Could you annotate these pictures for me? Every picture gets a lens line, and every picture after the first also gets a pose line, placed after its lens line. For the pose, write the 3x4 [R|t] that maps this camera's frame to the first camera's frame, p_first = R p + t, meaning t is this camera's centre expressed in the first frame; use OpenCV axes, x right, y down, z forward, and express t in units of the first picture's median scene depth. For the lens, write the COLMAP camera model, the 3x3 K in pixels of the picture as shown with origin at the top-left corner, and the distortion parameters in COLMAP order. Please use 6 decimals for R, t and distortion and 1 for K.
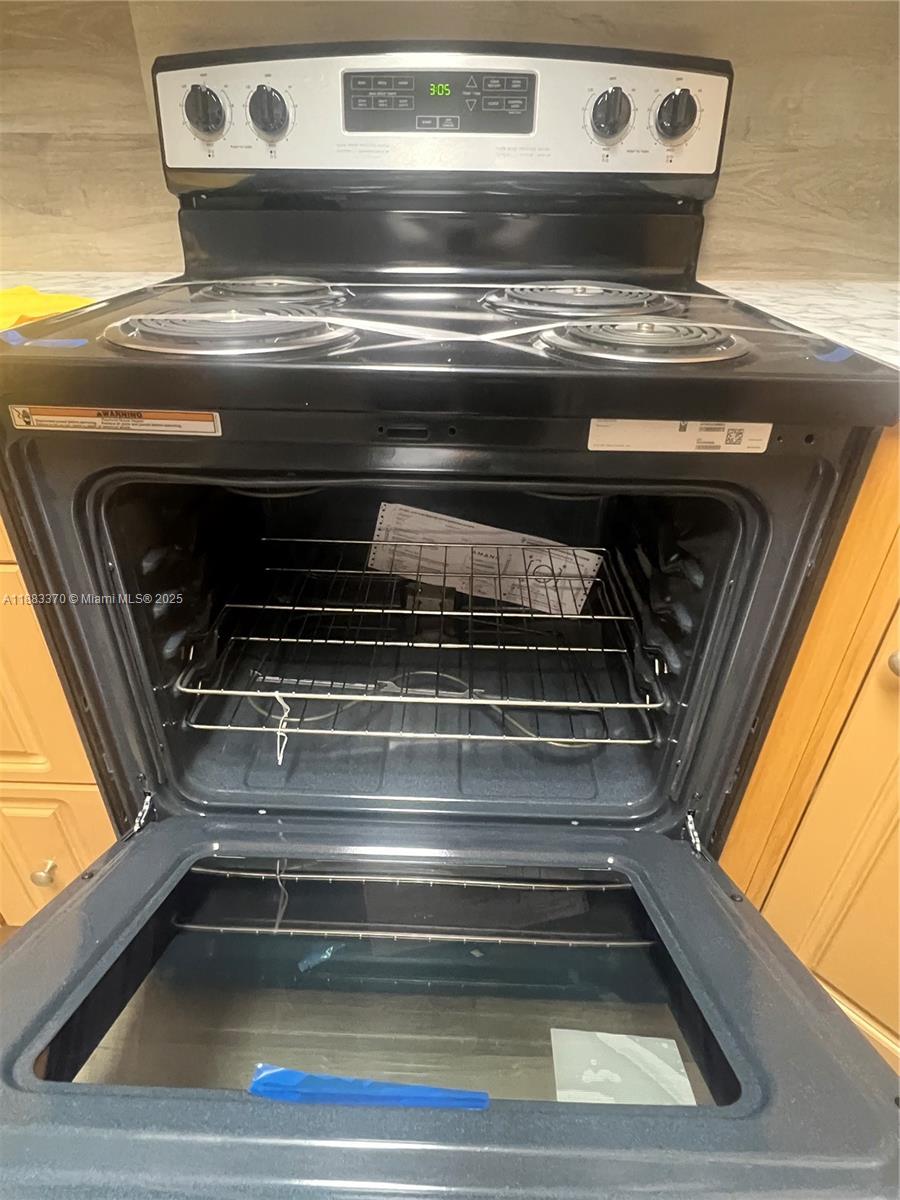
lens RADIAL K [[655.2, 0, 446.9], [0, 655.2, 596.7], [0, 0, 1]] dist [0.000546, -0.000481]
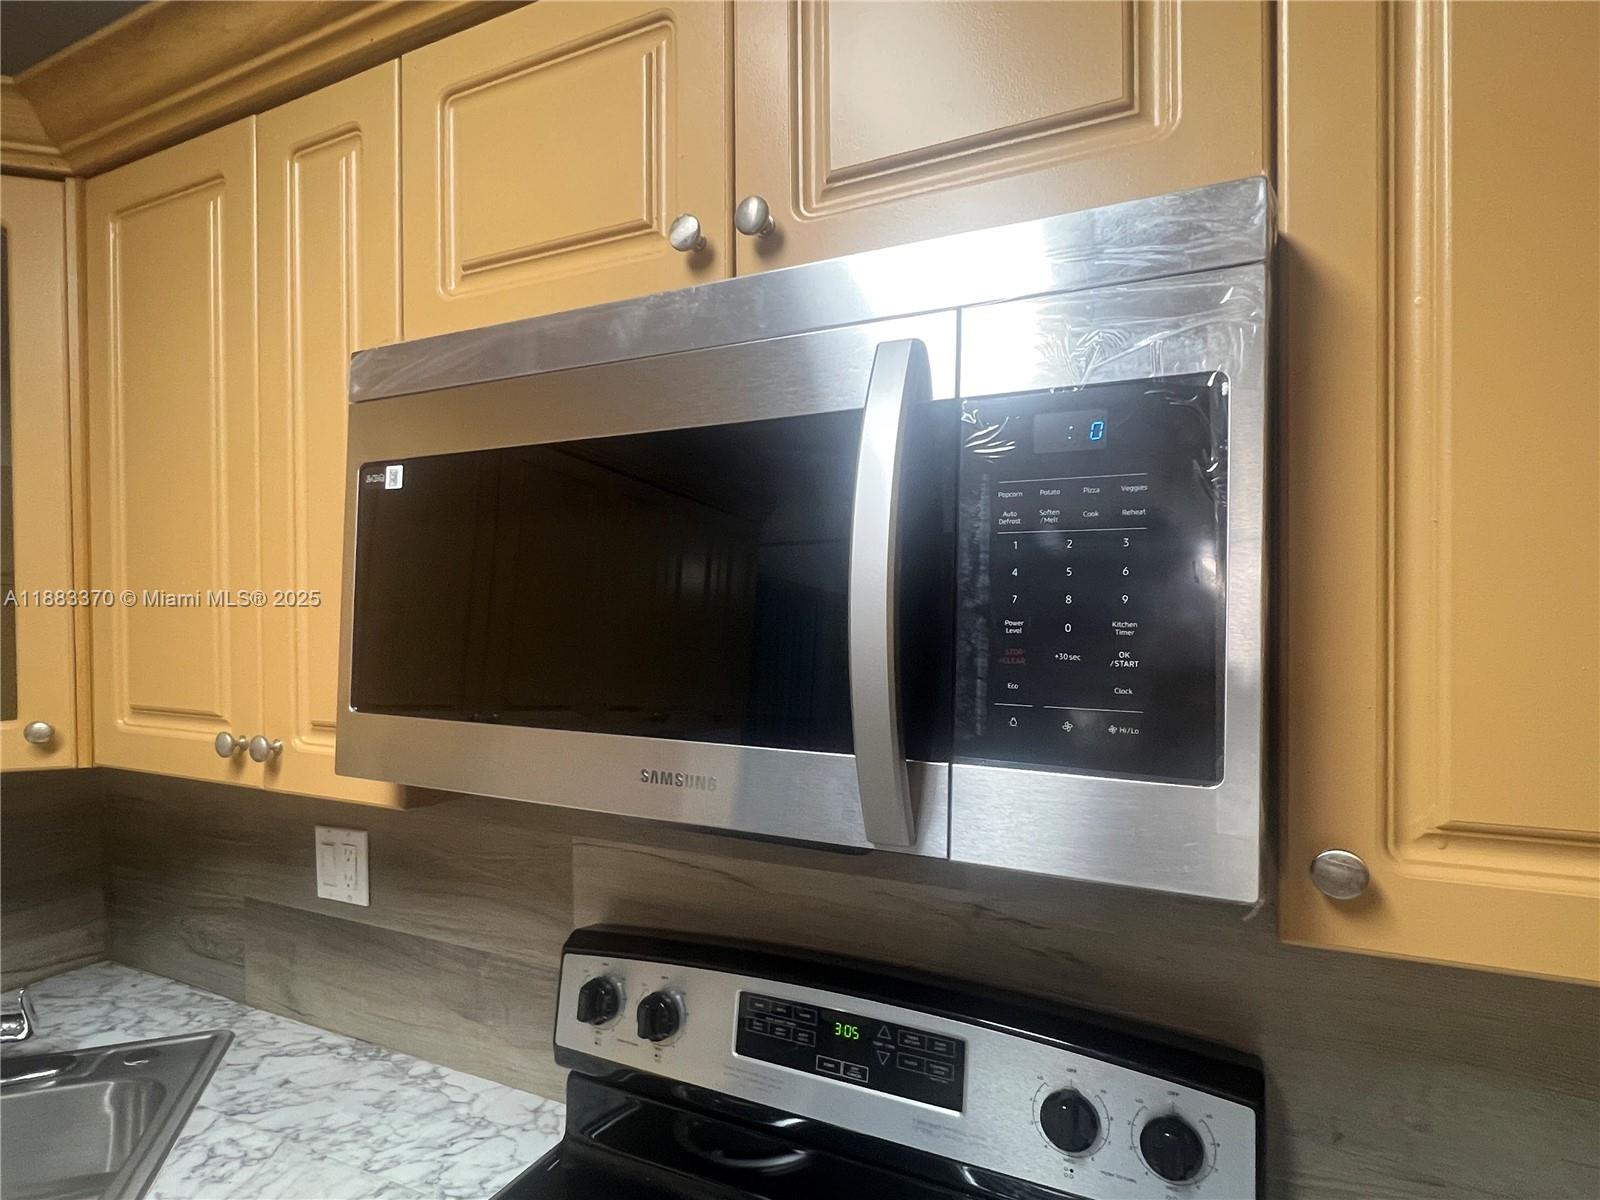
lens RADIAL K [[873.6, 0, 795.0], [0, 873.6, 599.0], [0, 0, 1]] dist [0.000546, -0.000481]
pose [[0.905854, -0.007968, -0.423515, 0.380606], [-0.206933, 0.864073, -0.458865, -0.724774], [0.369604, 0.503304, 0.781075, -0.105656]]
